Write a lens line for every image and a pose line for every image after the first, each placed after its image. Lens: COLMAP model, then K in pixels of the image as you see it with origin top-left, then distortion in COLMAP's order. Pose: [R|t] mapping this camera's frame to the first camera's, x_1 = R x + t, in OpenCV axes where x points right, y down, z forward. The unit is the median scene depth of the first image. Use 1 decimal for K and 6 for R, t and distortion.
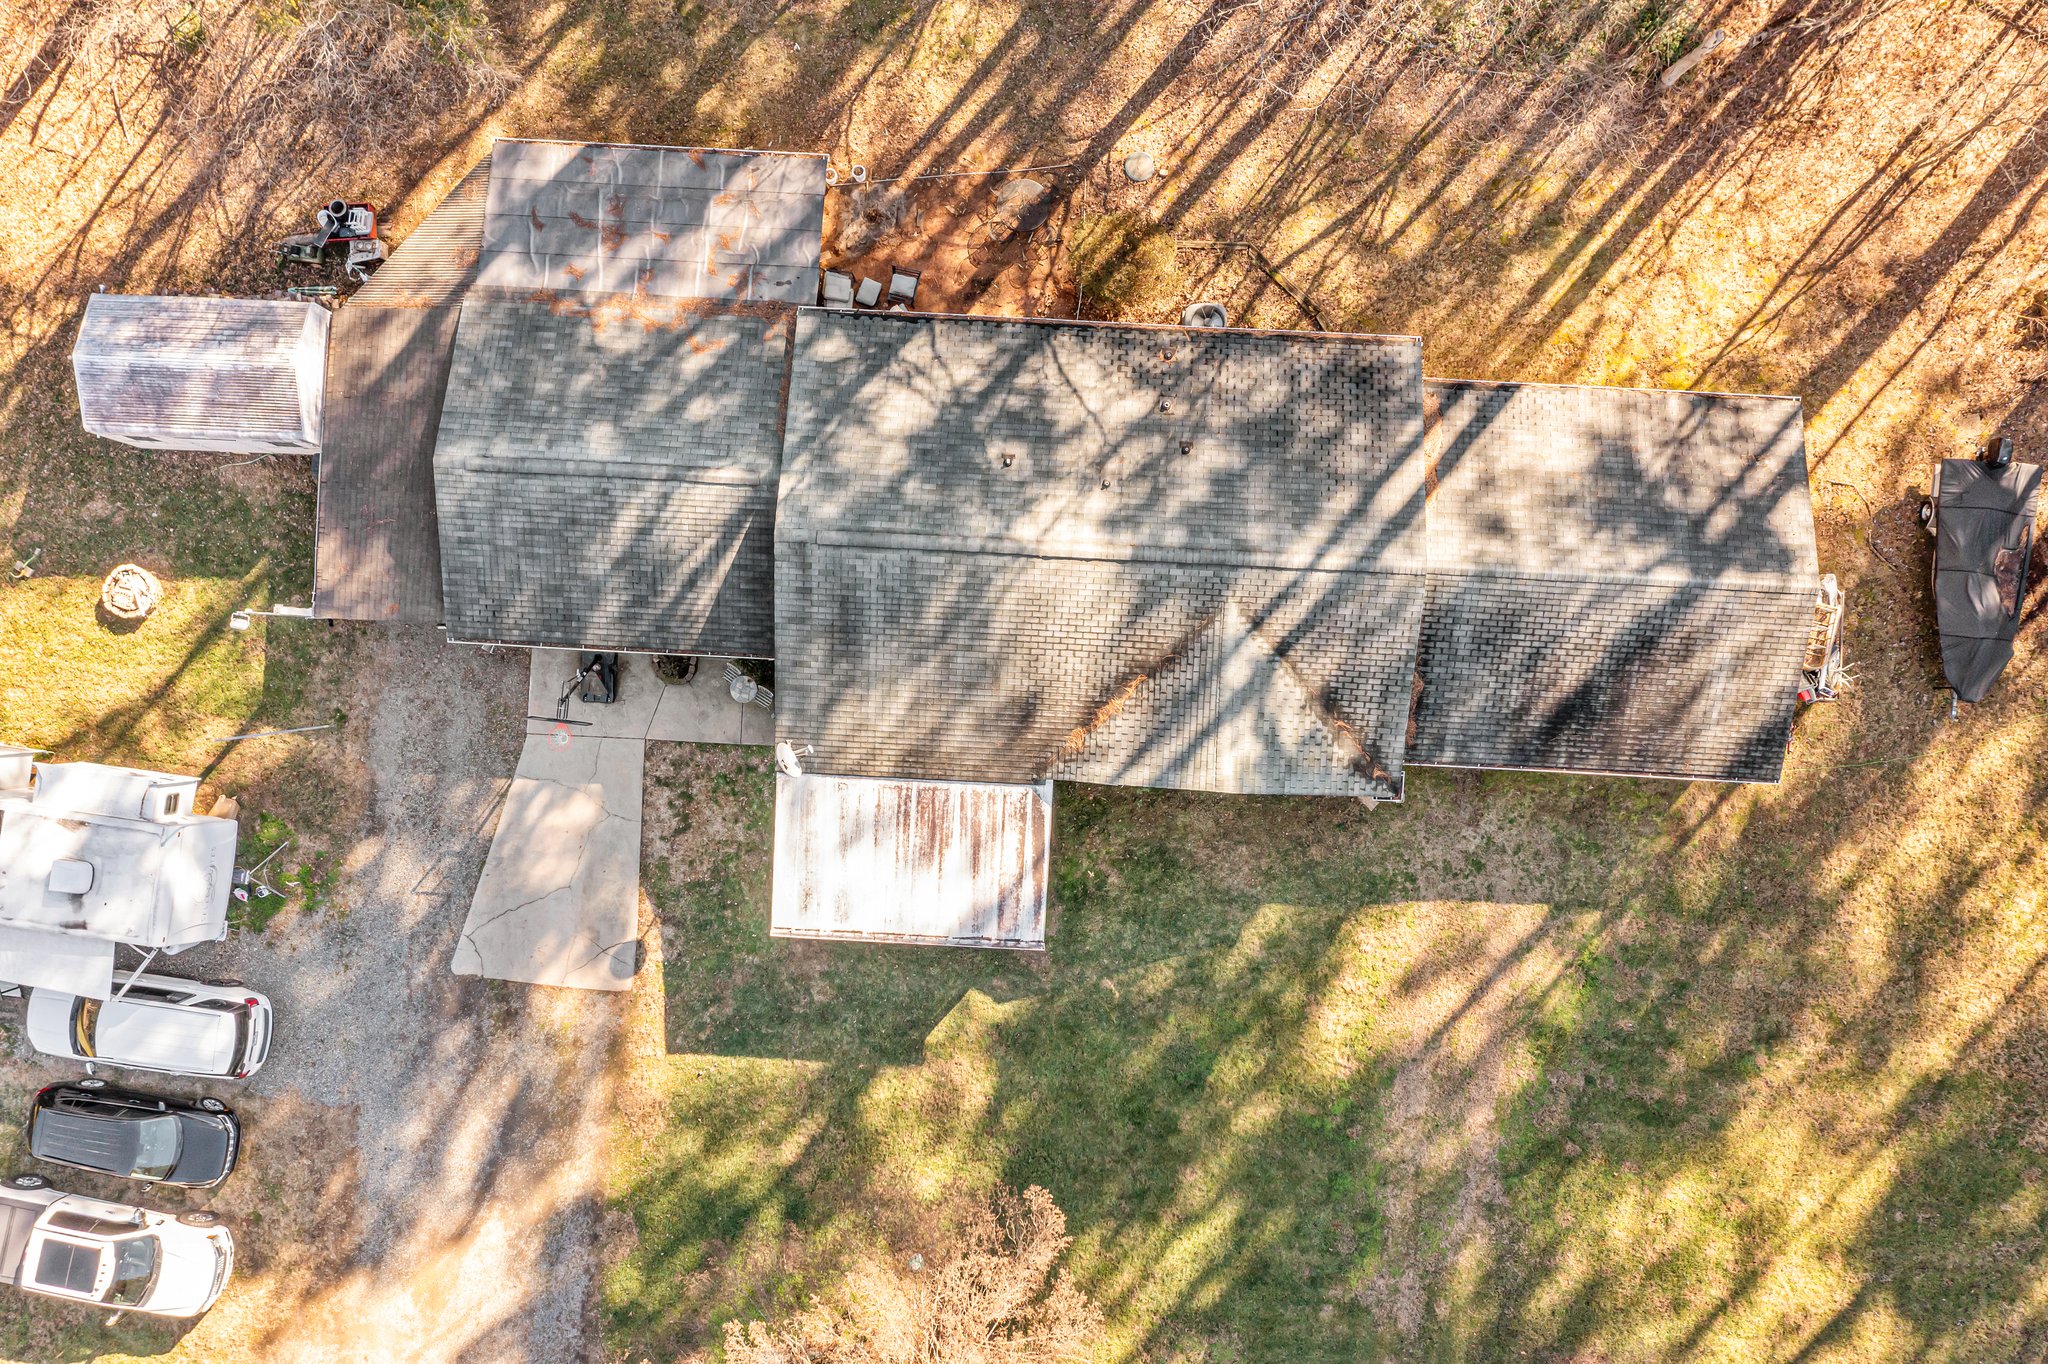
lens RADIAL K [[1647.4, 0, 1024.2], [0, 1647.4, 692.2], [0, 0, 1]] dist [-0.008639, 0.016180]
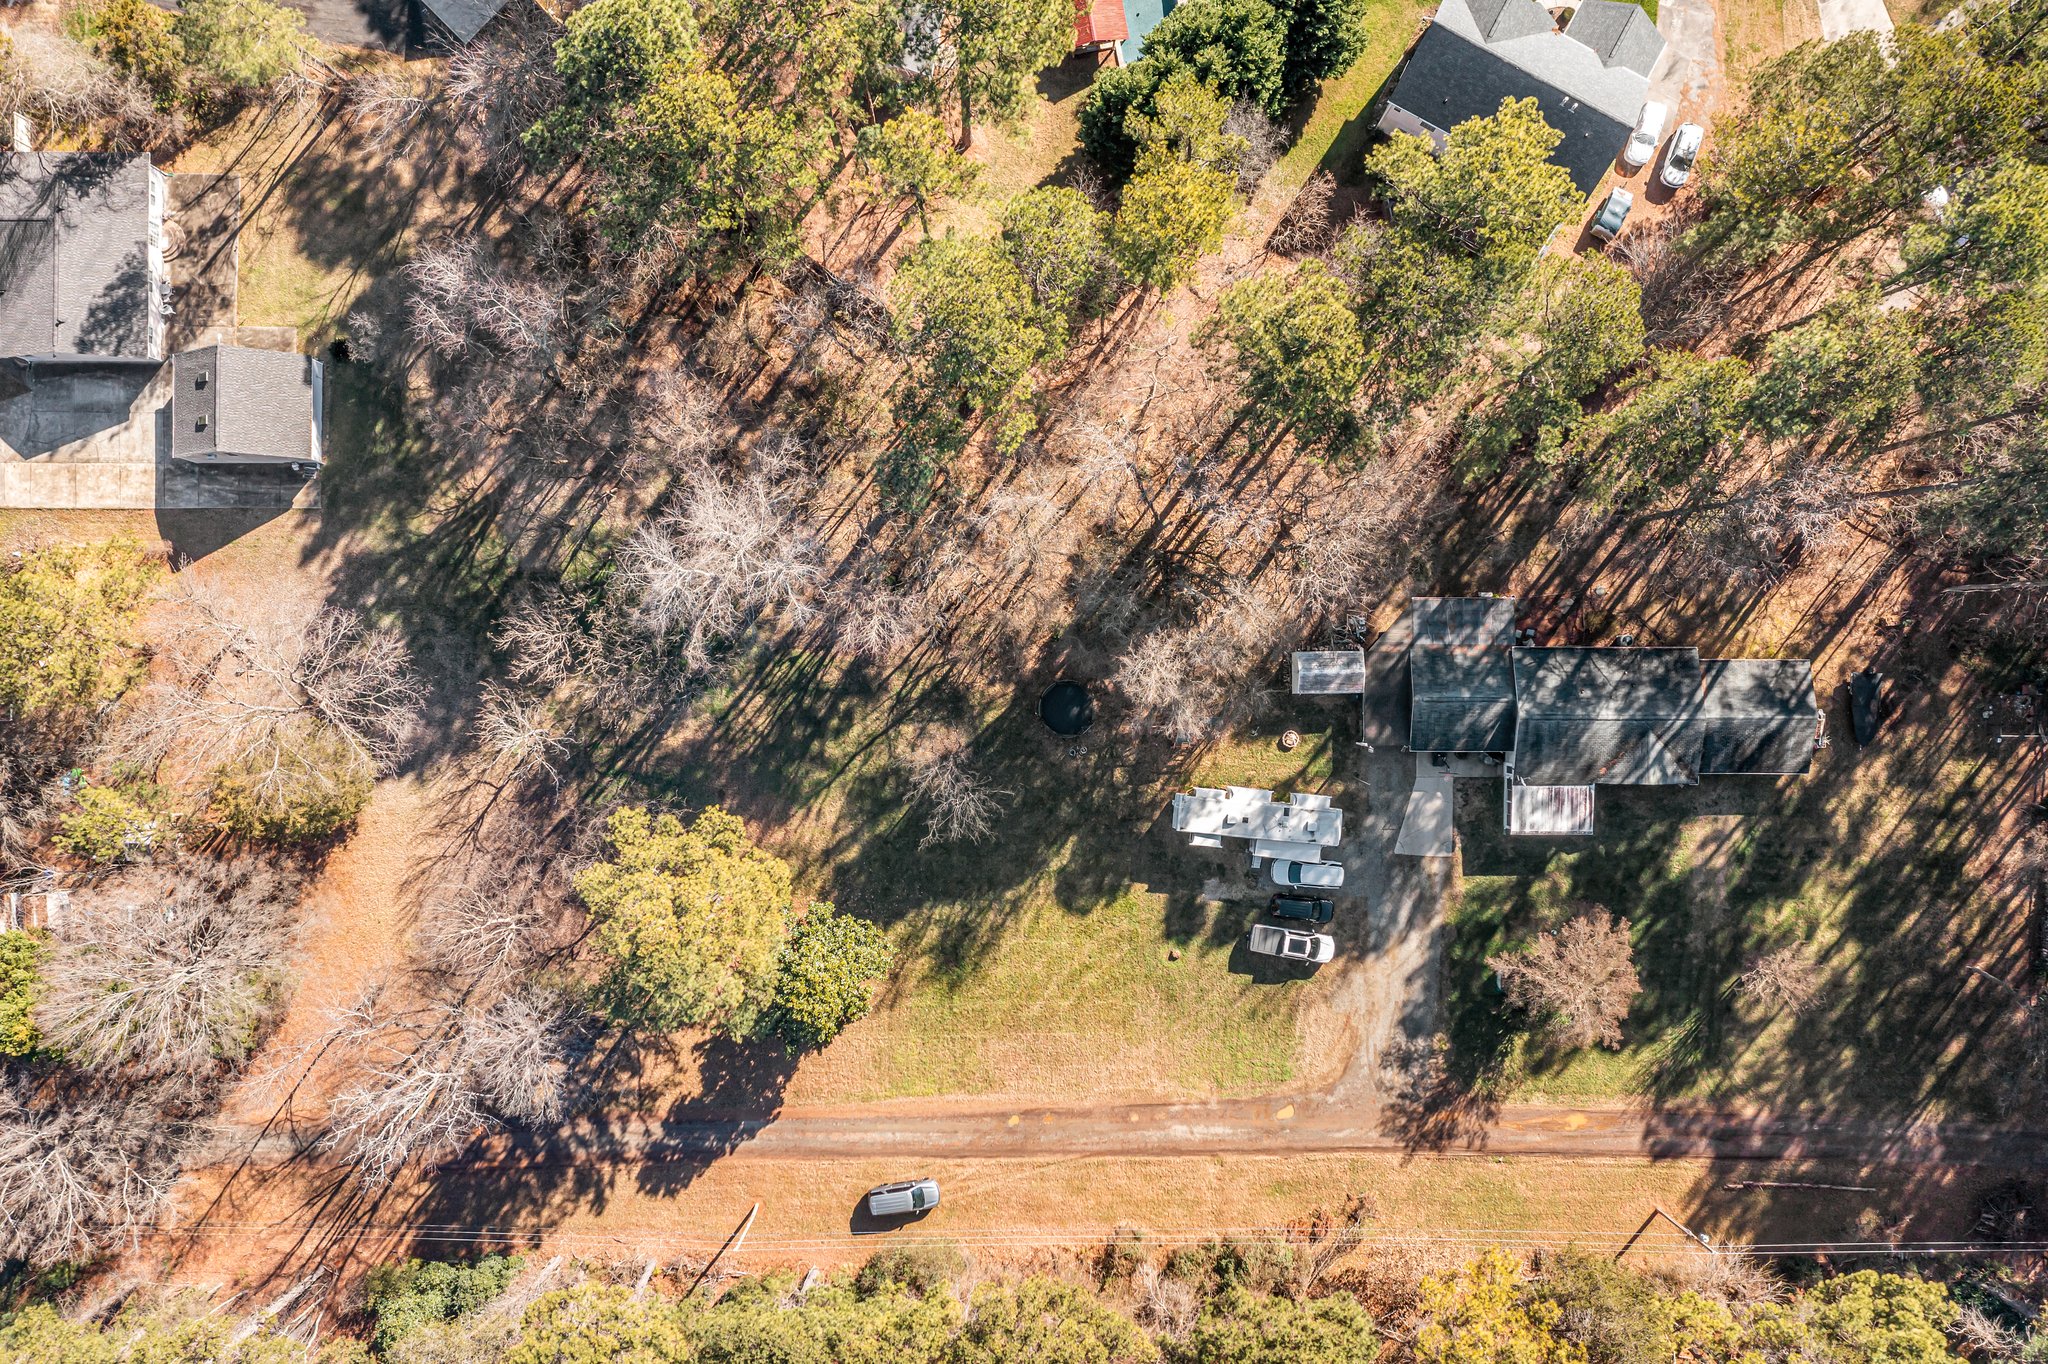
lens RADIAL K [[1647.4, 0, 1026.2], [0, 1647.4, 665.5], [0, 0, 1]] dist [-0.008639, 0.016180]
pose [[0.998904, -0.045393, 0.011416, -1.098245], [0.045720, 0.998496, -0.030241, -0.133247], [-0.010026, 0.030730, 0.999477, -2.199640]]
